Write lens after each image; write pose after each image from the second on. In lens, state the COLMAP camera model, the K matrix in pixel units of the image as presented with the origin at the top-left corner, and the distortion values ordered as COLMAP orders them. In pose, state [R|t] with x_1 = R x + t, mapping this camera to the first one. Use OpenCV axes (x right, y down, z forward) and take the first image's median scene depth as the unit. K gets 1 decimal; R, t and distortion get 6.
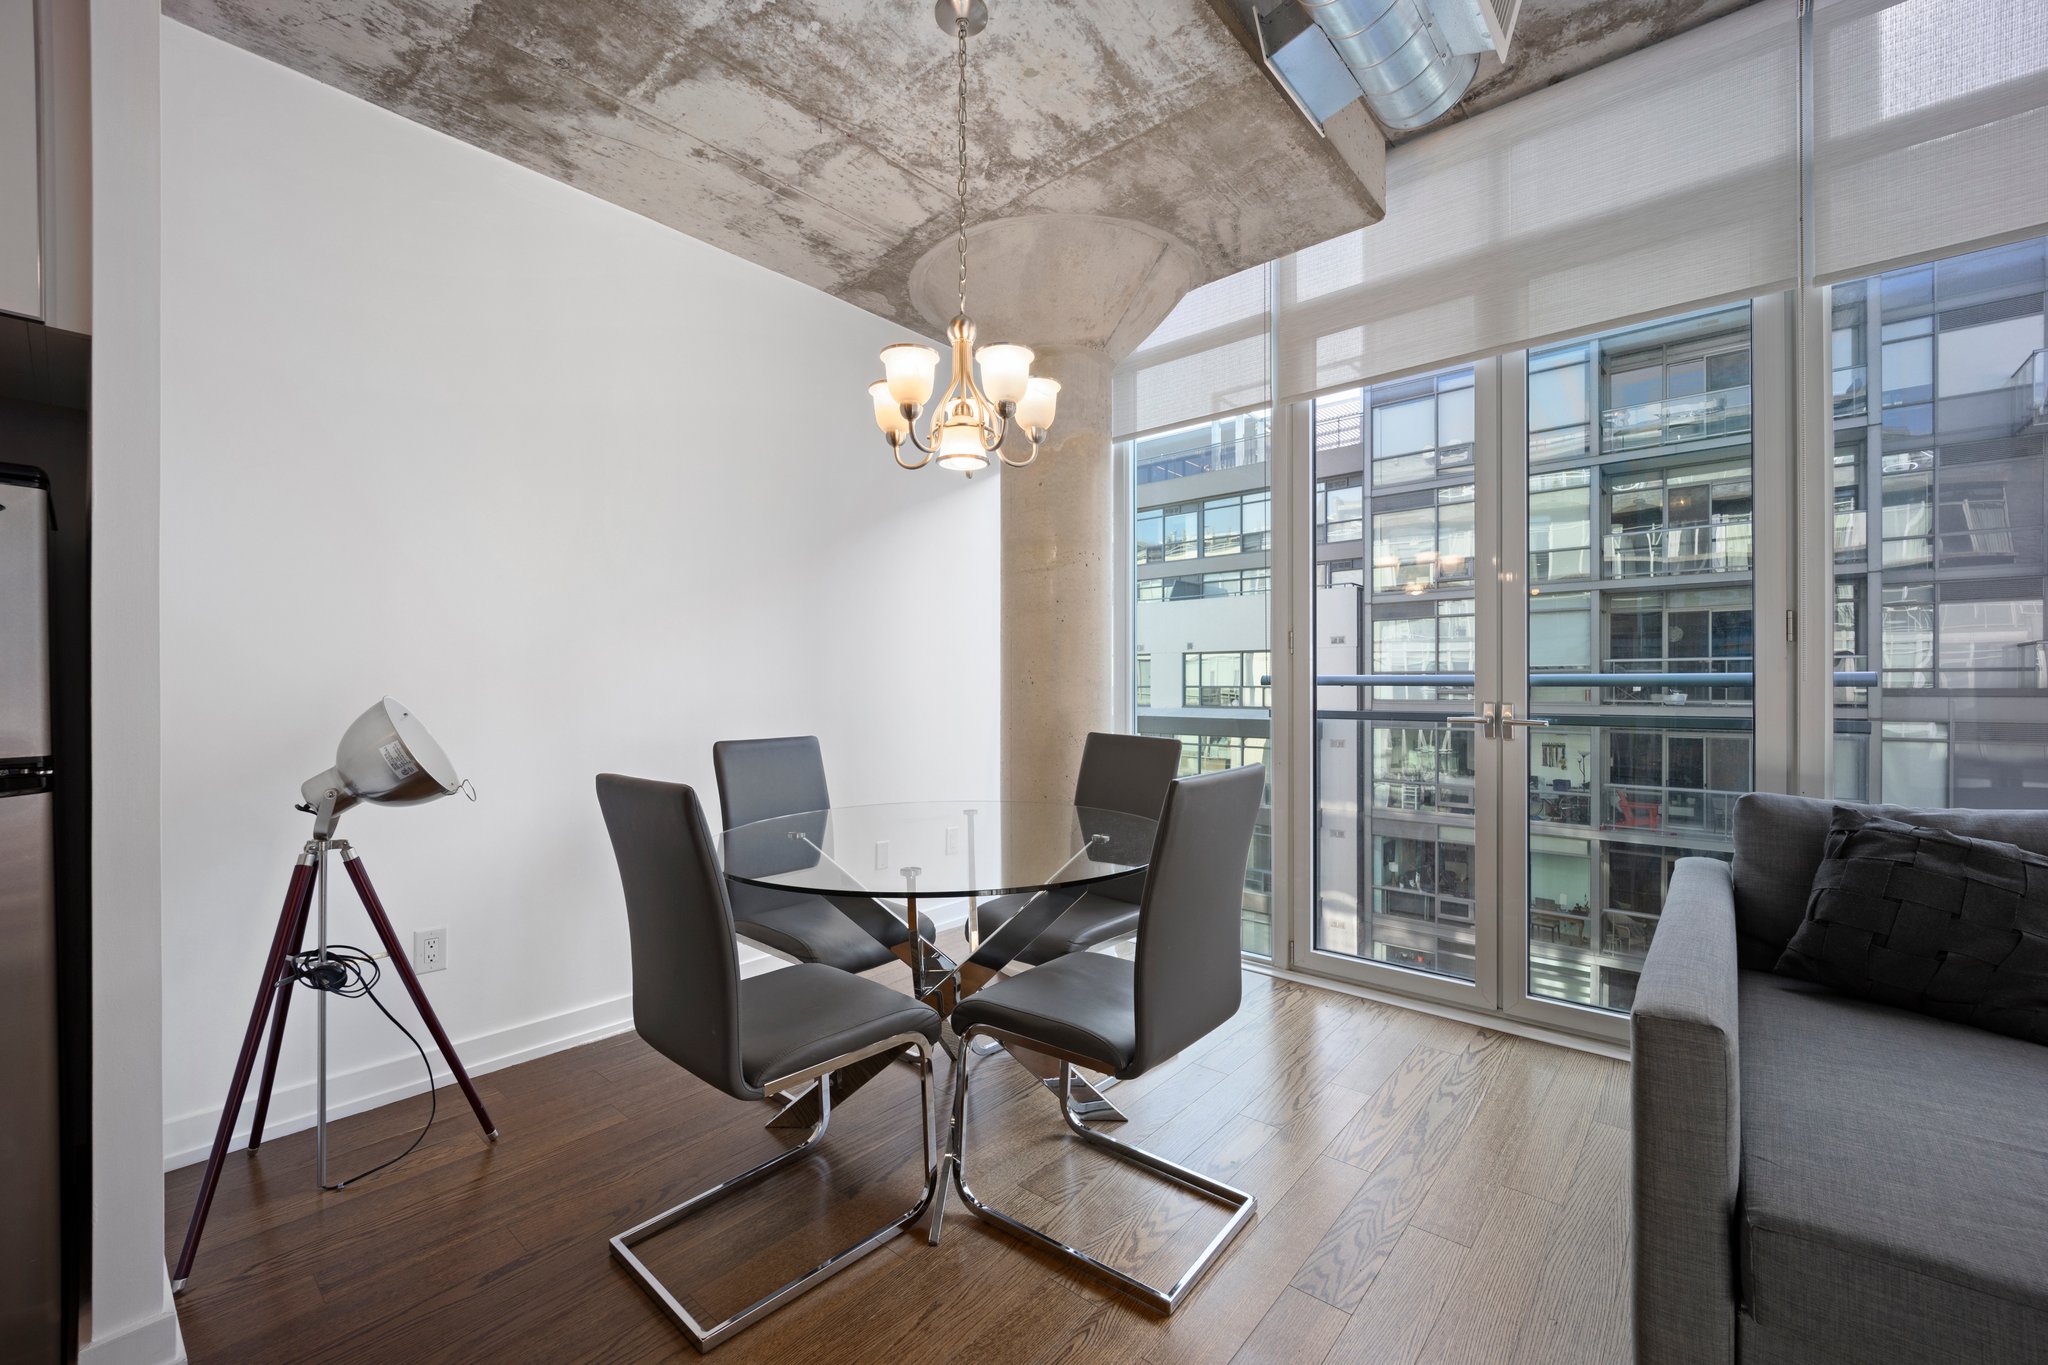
lens RADIAL K [[829.1, 0, 1006.9], [0, 829.1, 685.9], [0, 0, 1]] dist [-0.000652, -0.002689]
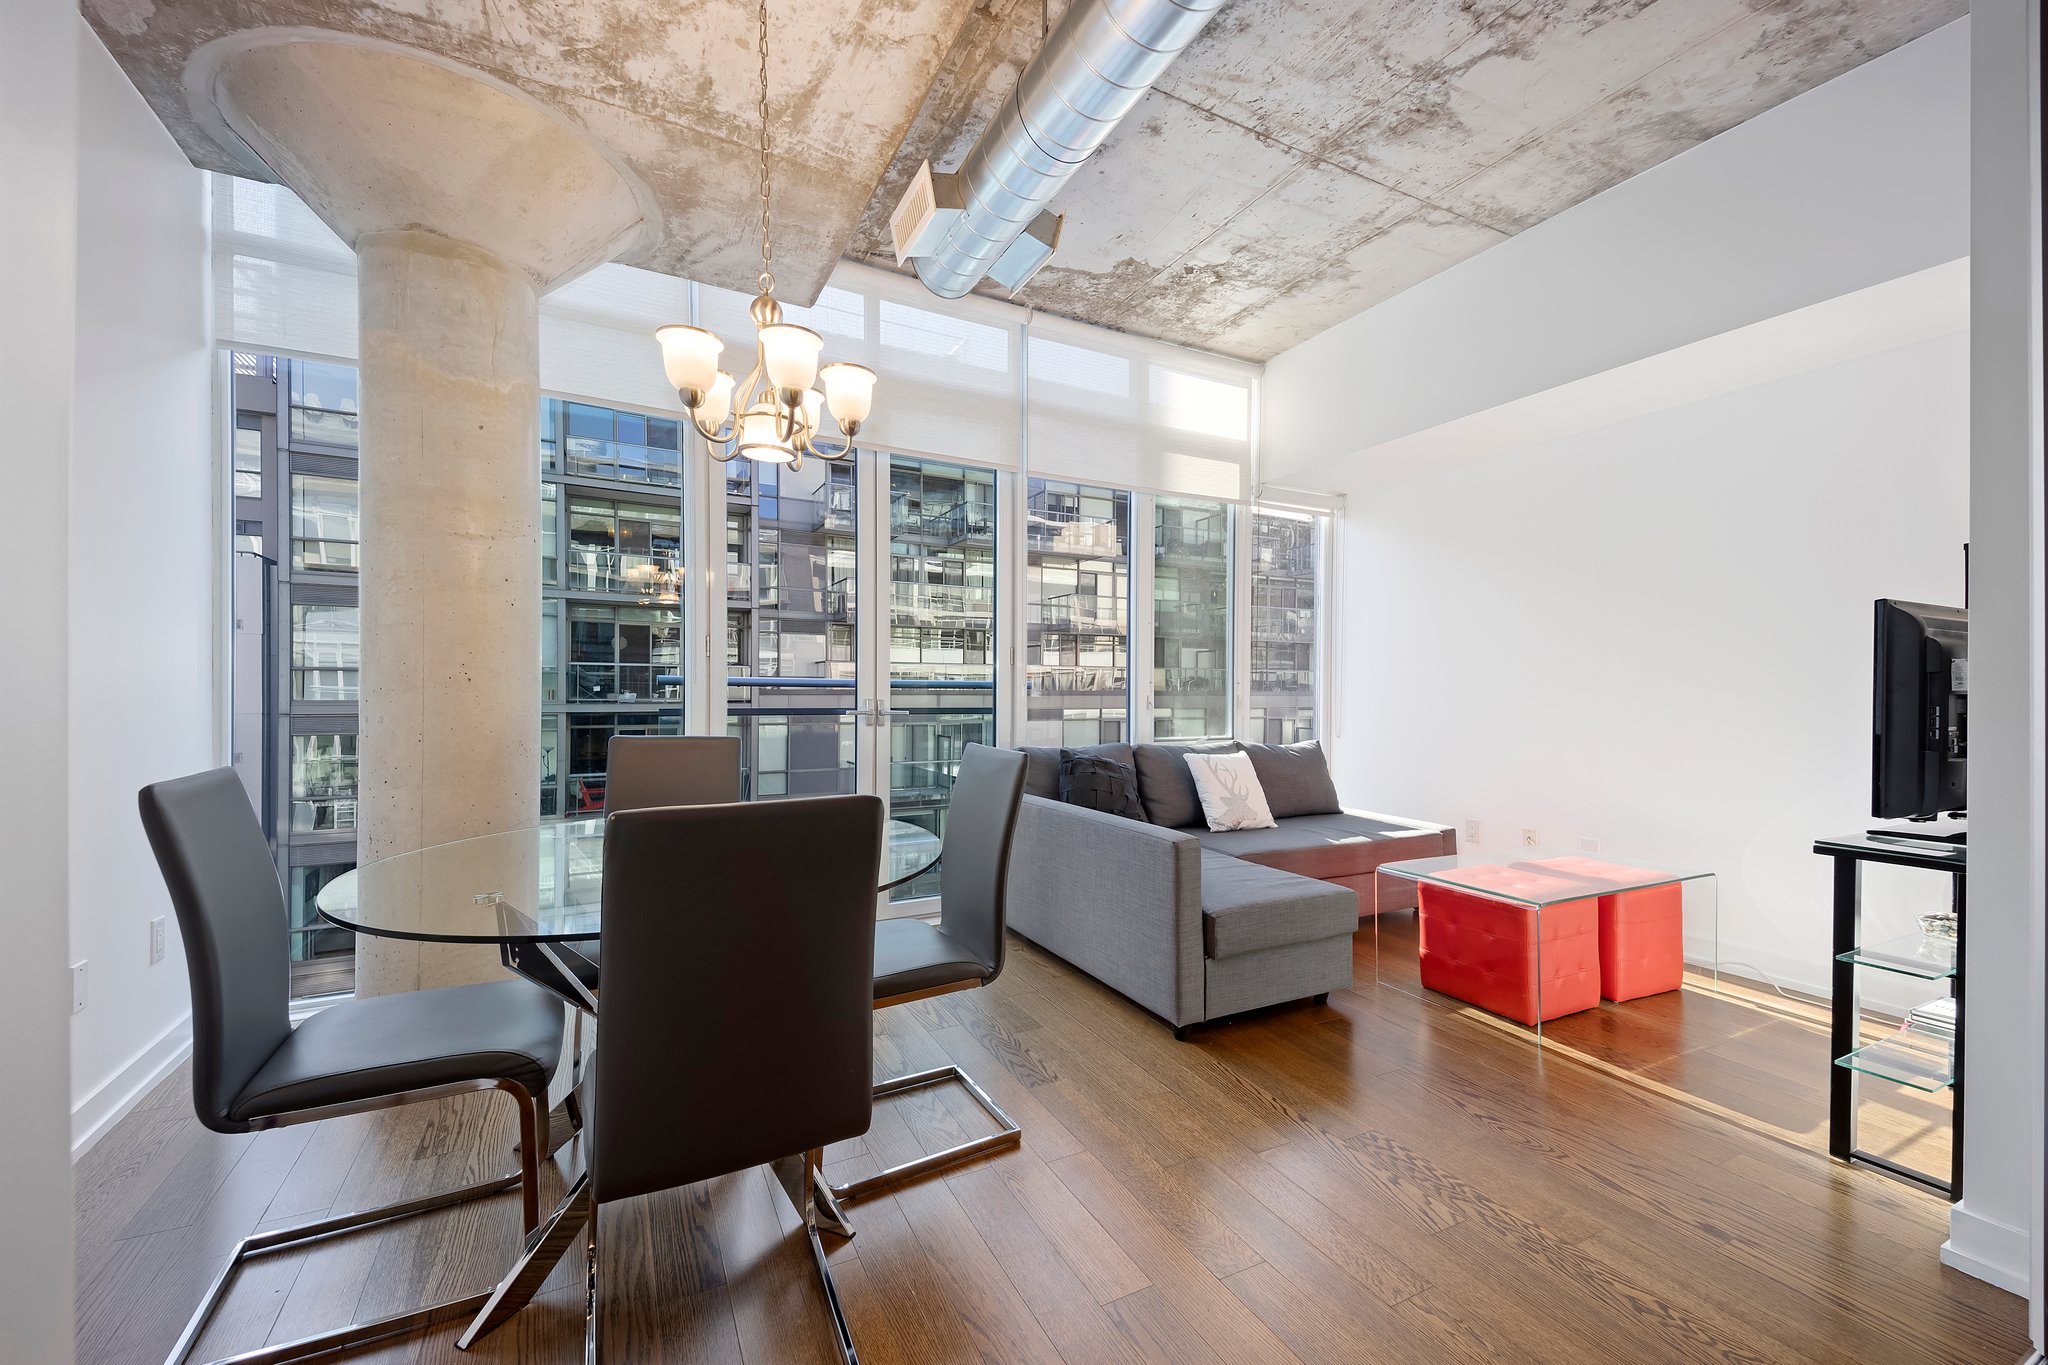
lens RADIAL K [[829.1, 0, 1031.4], [0, 829.1, 696.5], [0, 0, 1]] dist [-0.000652, -0.002689]
pose [[0.328705, -0.004133, 0.944424, -0.489846], [-0.008589, 0.999936, 0.007365, 0.002317], [-0.944394, -0.010533, 0.328648, 0.231426]]
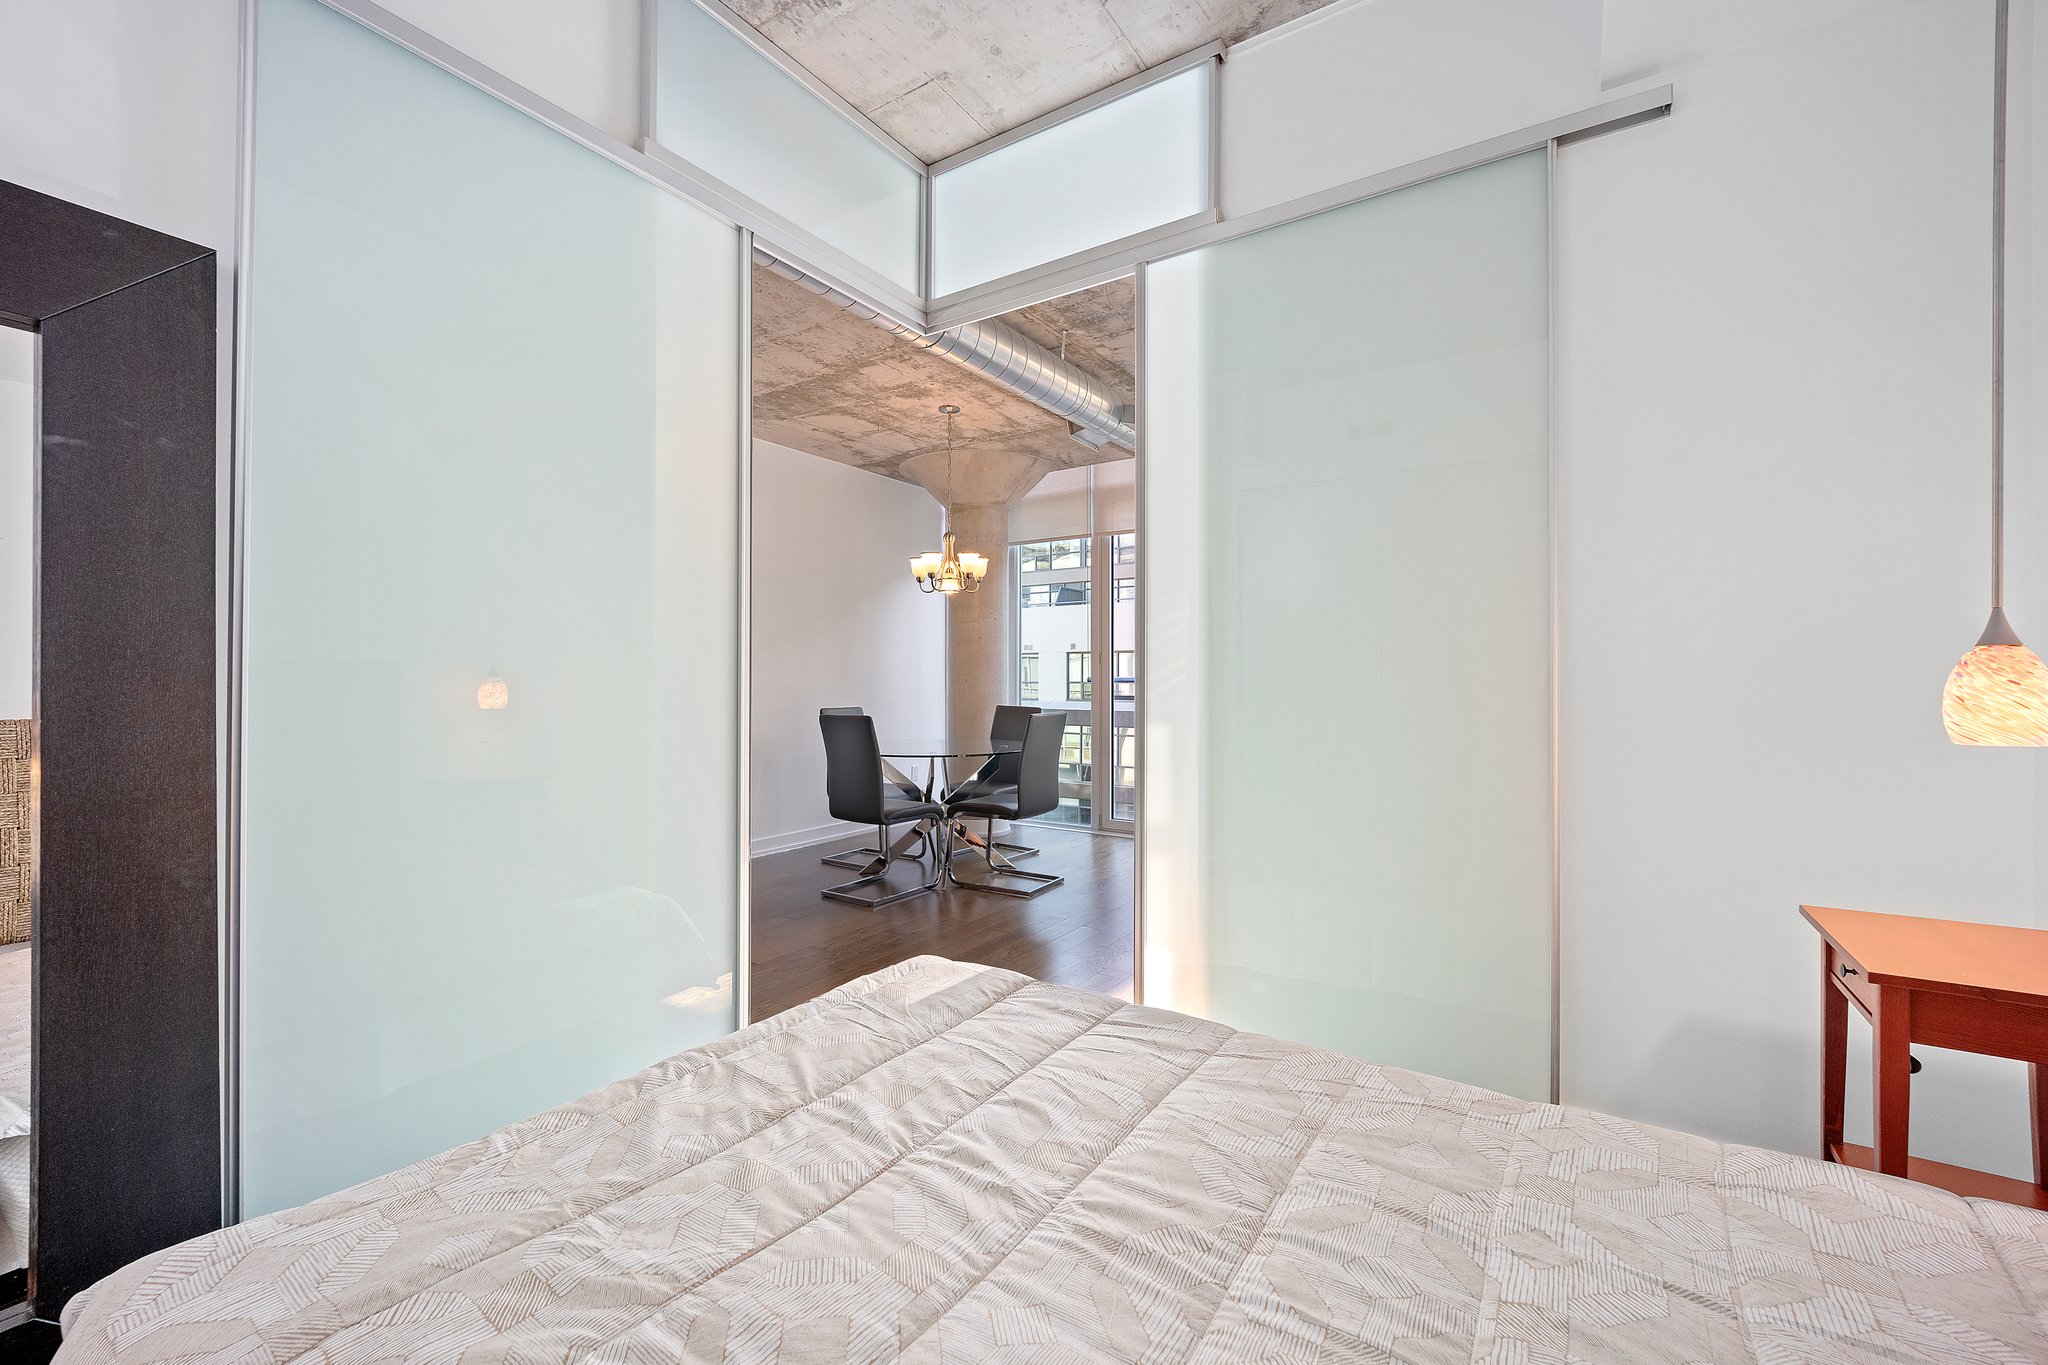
lens RADIAL K [[829.1, 0, 1037.9], [0, 829.1, 678.1], [0, 0, 1]] dist [-0.000652, -0.002689]
pose [[0.985870, 0.003154, 0.167483, -0.118312], [-0.002534, 0.999989, -0.003919, -0.002982], [-0.167494, 0.003440, 0.985867, -0.845155]]
